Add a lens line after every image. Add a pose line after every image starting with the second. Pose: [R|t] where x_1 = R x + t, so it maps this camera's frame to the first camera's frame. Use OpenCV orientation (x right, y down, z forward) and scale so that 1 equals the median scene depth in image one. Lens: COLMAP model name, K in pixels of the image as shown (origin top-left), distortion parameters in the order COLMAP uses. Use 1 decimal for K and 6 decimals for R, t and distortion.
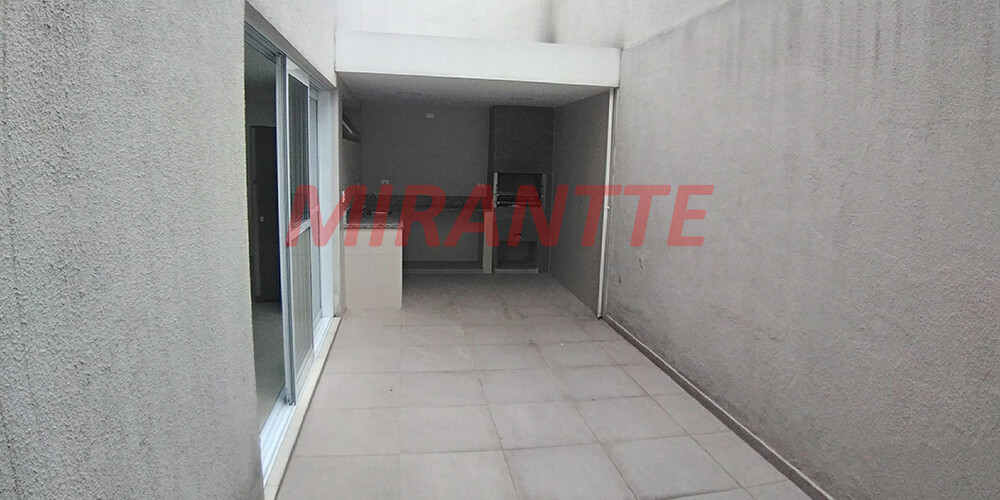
lens RADIAL K [[547.0, 0, 506.9], [0, 547.0, 248.5], [0, 0, 1]] dist [-0.093185, -0.009978]
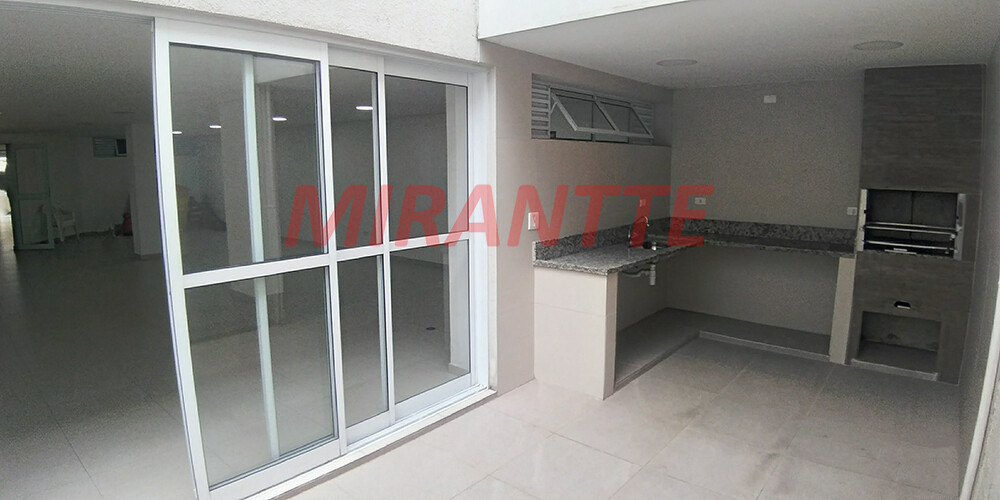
lens RADIAL K [[547.0, 0, 503.7], [0, 547.0, 241.2], [0, 0, 1]] dist [-0.093185, -0.009978]
pose [[0.639851, 0.073474, -0.764978, 0.153125], [-0.103953, 0.994545, 0.008574, -0.051178], [0.761436, 0.074035, 0.643999, 0.373953]]
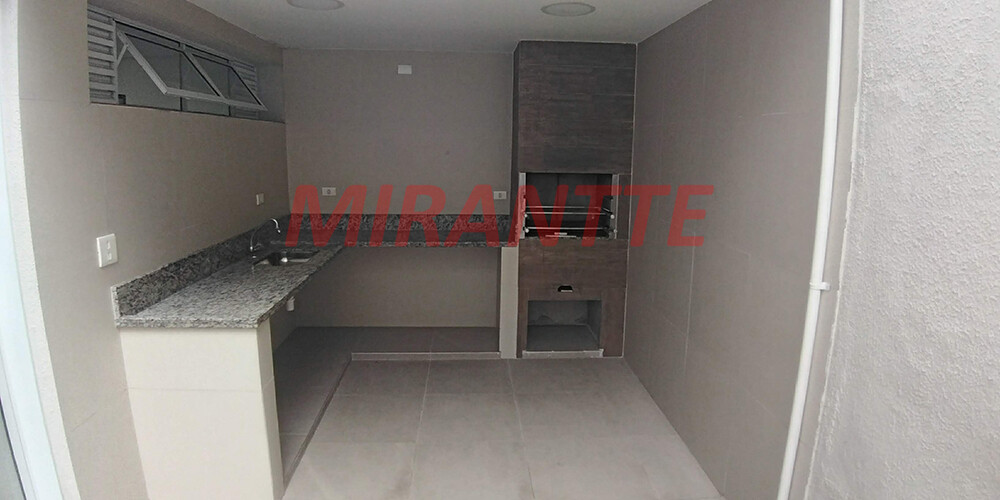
lens RADIAL K [[547.0, 0, 519.2], [0, 547.0, 244.6], [0, 0, 1]] dist [-0.093185, -0.009978]
pose [[0.996603, -0.000655, -0.082353, 0.019587], [0.001424, 0.999956, 0.009278, -0.073468], [0.082343, -0.009364, 0.996560, 0.470792]]
